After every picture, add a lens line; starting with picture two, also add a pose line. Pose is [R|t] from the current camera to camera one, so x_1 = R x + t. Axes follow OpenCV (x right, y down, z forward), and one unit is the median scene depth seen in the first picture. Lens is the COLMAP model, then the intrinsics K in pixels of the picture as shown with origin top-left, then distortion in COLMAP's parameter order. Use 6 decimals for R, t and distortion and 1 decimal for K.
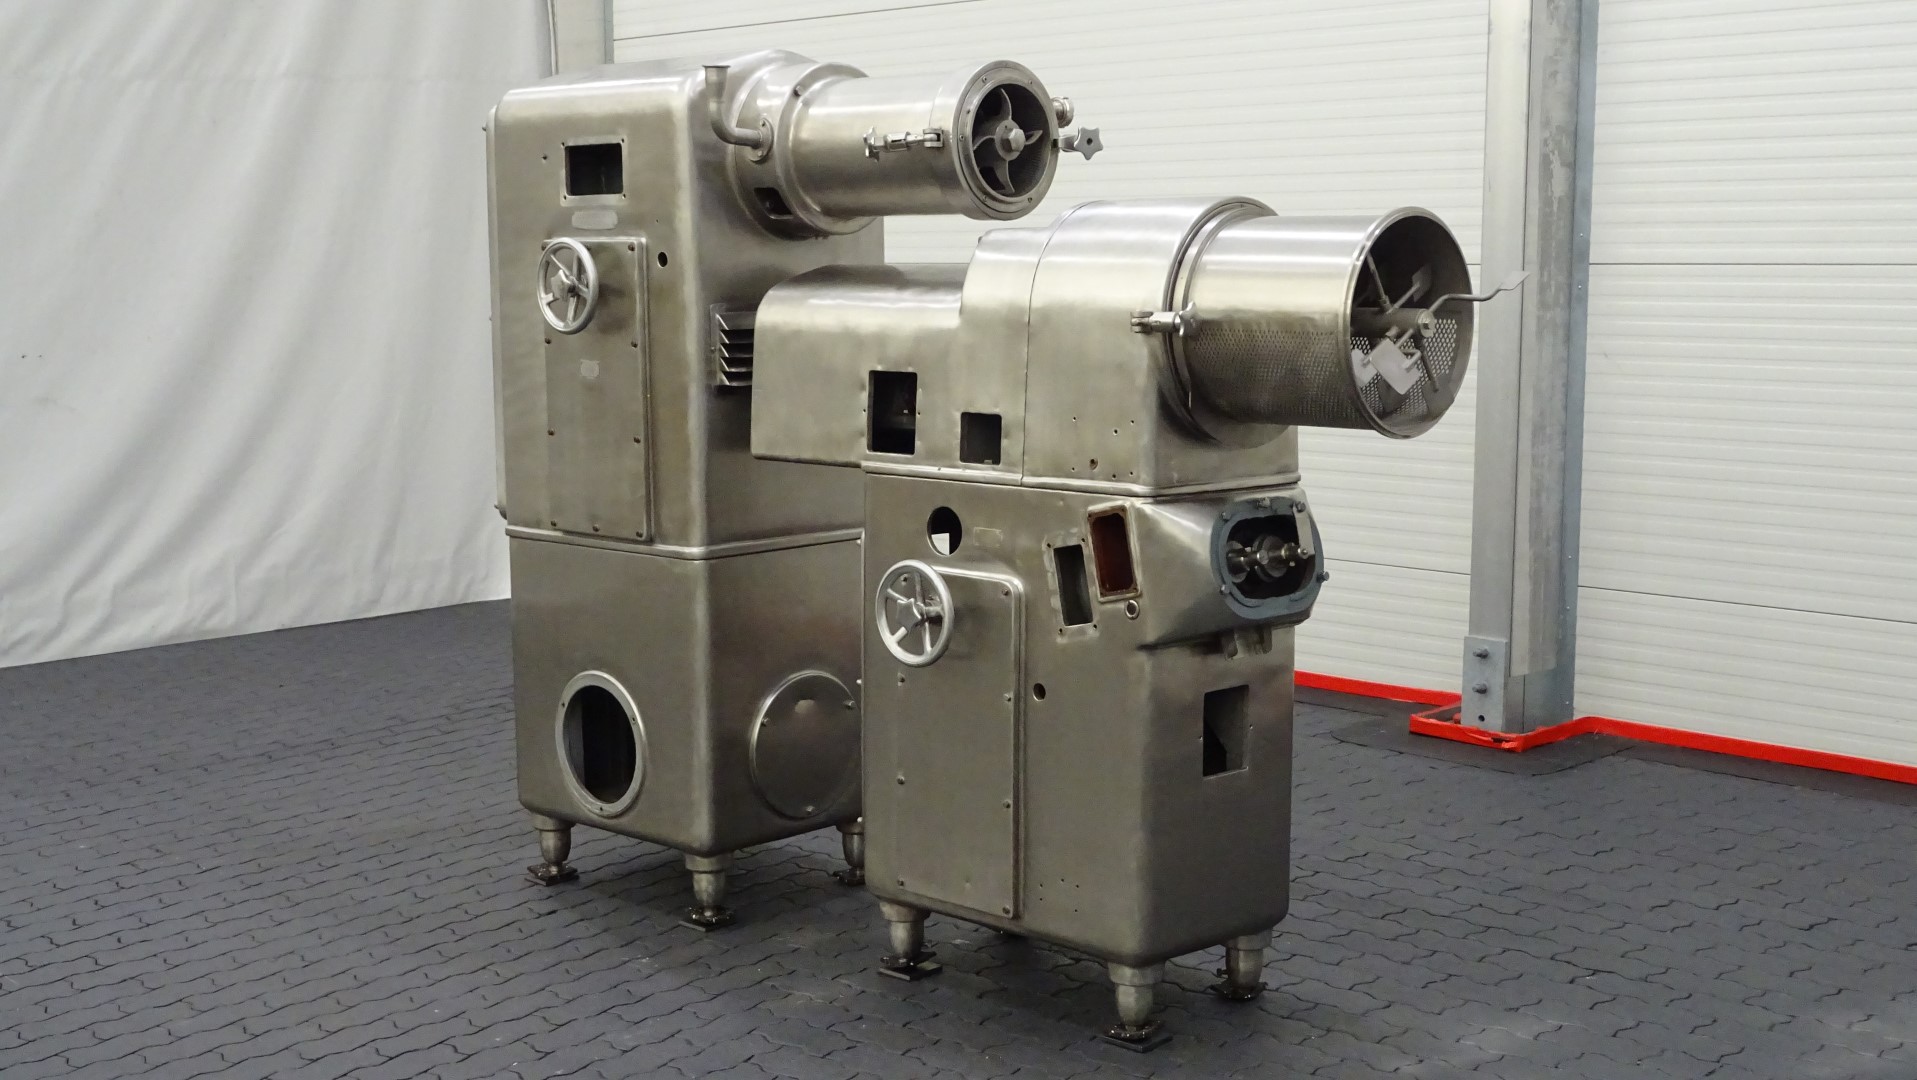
lens RADIAL K [[2182.9, 0, 958.5], [0, 2182.9, 540.0], [0, 0, 1]] dist [-0.001119, -0.007764]
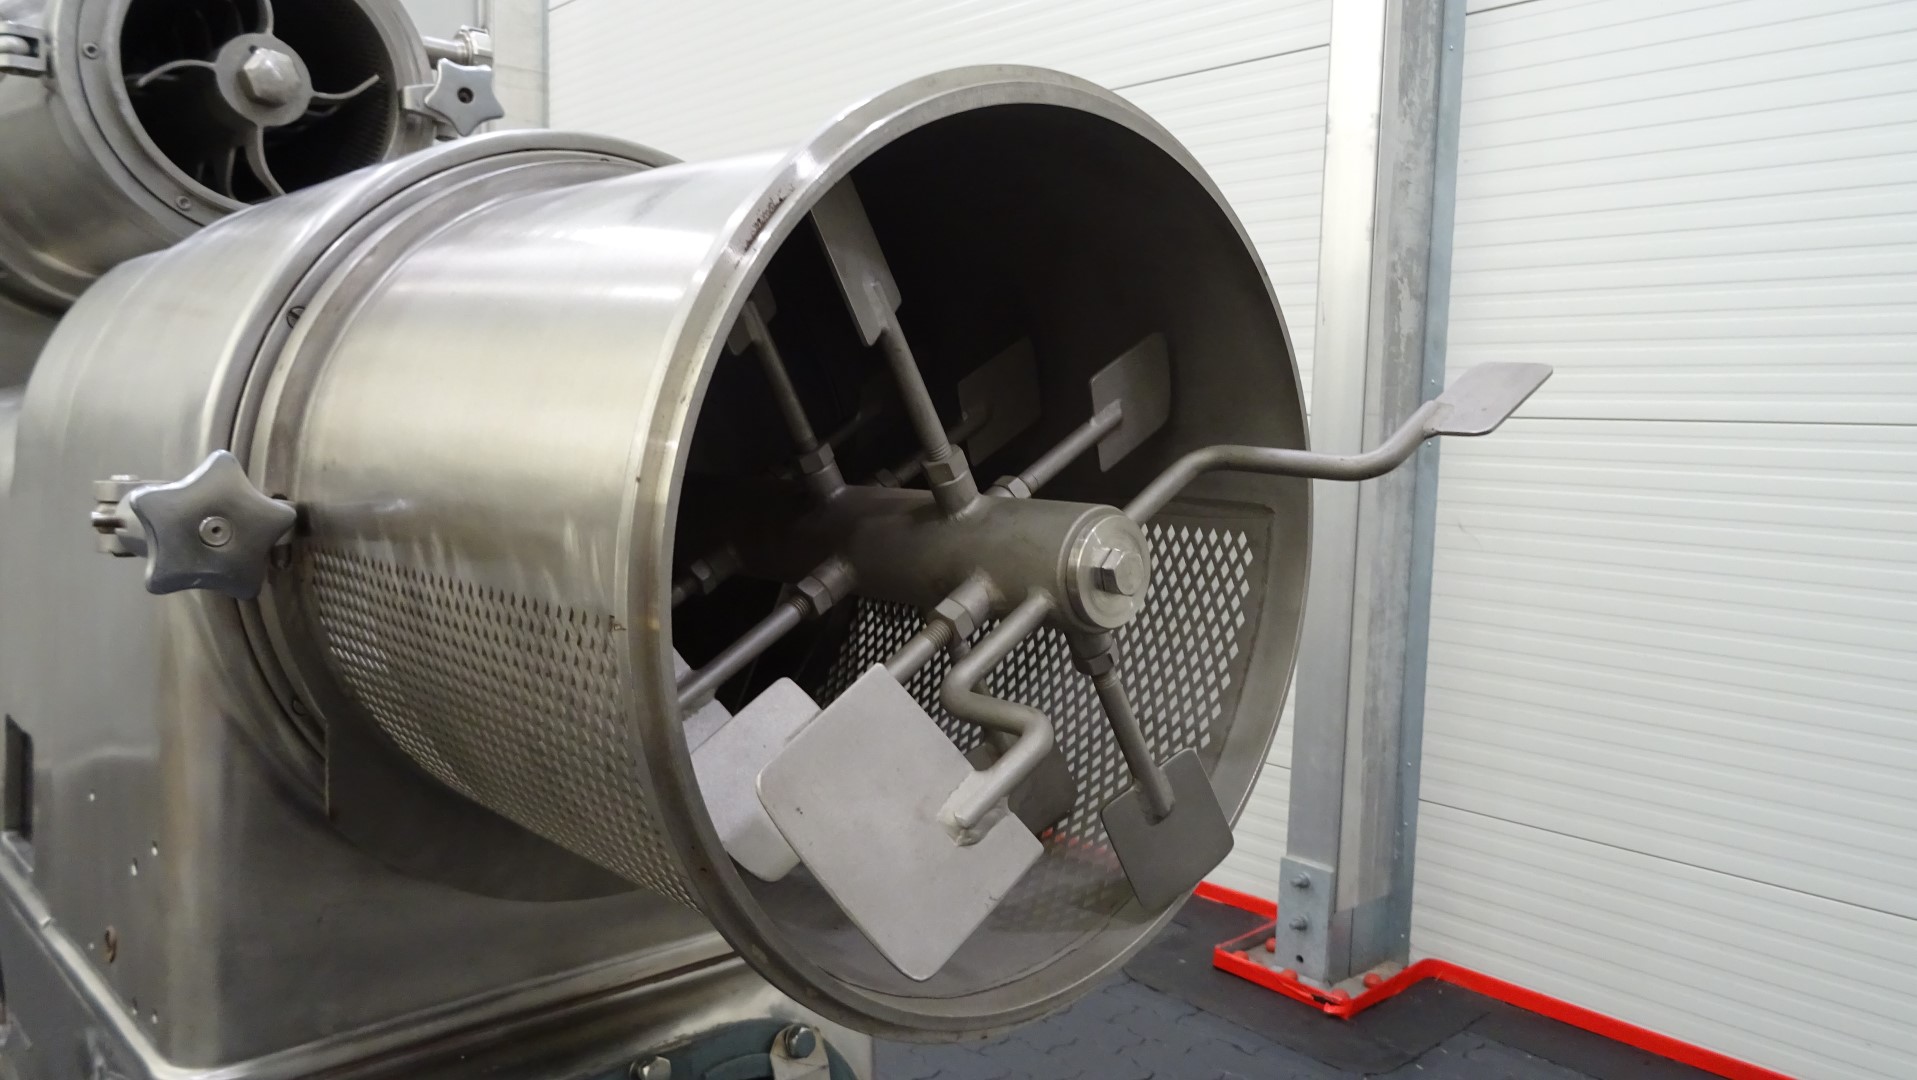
lens RADIAL K [[1214.9, 0, 958.5], [0, 1214.9, 540.0], [0, 0, 1]] dist [-0.005286, -0.002109]
pose [[0.998838, 0.028236, -0.039068, 0.170438], [-0.029444, 0.999095, -0.030702, -0.082040], [0.038166, 0.031817, 0.998765, 0.729463]]
